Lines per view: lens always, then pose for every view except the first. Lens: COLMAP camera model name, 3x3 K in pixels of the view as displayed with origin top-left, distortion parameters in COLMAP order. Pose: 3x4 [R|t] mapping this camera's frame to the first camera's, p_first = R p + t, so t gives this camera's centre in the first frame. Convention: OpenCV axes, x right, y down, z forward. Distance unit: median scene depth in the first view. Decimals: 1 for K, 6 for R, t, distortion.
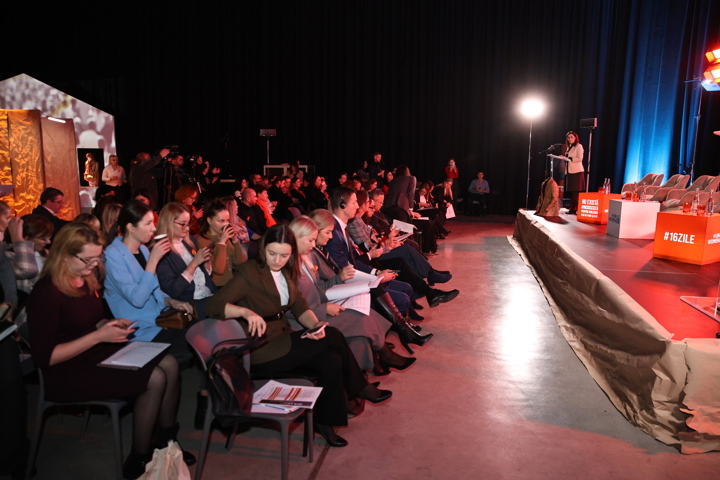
lens RADIAL K [[498.1, 0, 359.7], [0, 498.1, 237.7], [0, 0, 1]] dist [-0.020710, 0.003413]
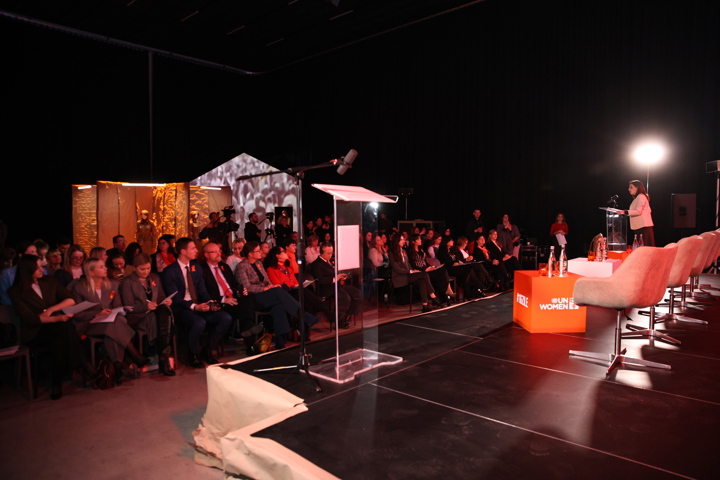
lens RADIAL K [[496.5, 0, 360.0], [0, 496.5, 240.0], [0, 0, 1]] dist [-0.023343, 0.003185]
pose [[0.861127, 0.018464, -0.508054, 0.391176], [-0.071385, 0.993831, -0.084877, -0.005115], [0.503353, 0.109357, 0.857133, 0.030886]]
